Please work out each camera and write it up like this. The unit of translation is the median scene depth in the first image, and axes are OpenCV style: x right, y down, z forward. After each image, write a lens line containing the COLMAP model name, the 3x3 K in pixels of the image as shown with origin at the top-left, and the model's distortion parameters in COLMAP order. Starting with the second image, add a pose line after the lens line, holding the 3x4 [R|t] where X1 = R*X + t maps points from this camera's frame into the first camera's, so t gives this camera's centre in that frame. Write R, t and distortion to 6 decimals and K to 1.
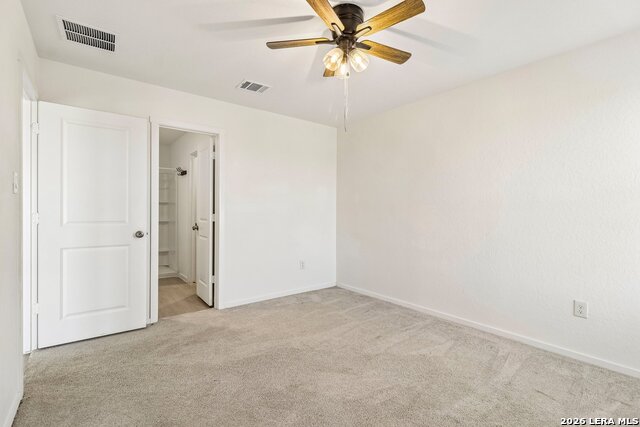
lens RADIAL K [[294.9, 0, 316.4], [0, 294.9, 211.2], [0, 0, 1]] dist [-0.001168, 0.000477]
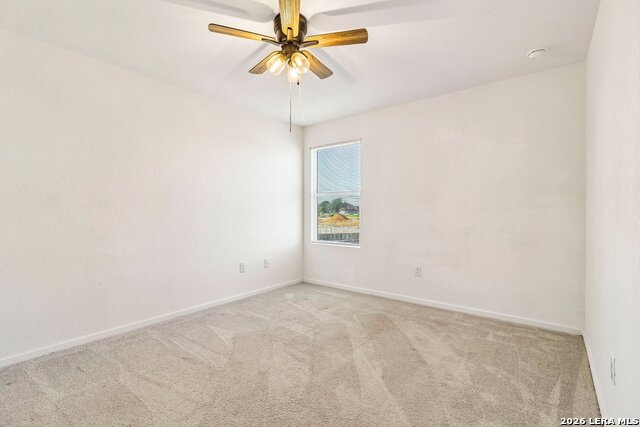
lens RADIAL K [[294.9, 0, 318.5], [0, 294.9, 214.4], [0, 0, 1]] dist [-0.001168, 0.000477]
pose [[-0.227236, -0.013866, 0.973741, -0.655437], [0.008458, 0.999833, 0.016211, 0.014301], [-0.973803, 0.011919, -0.227081, 0.799850]]
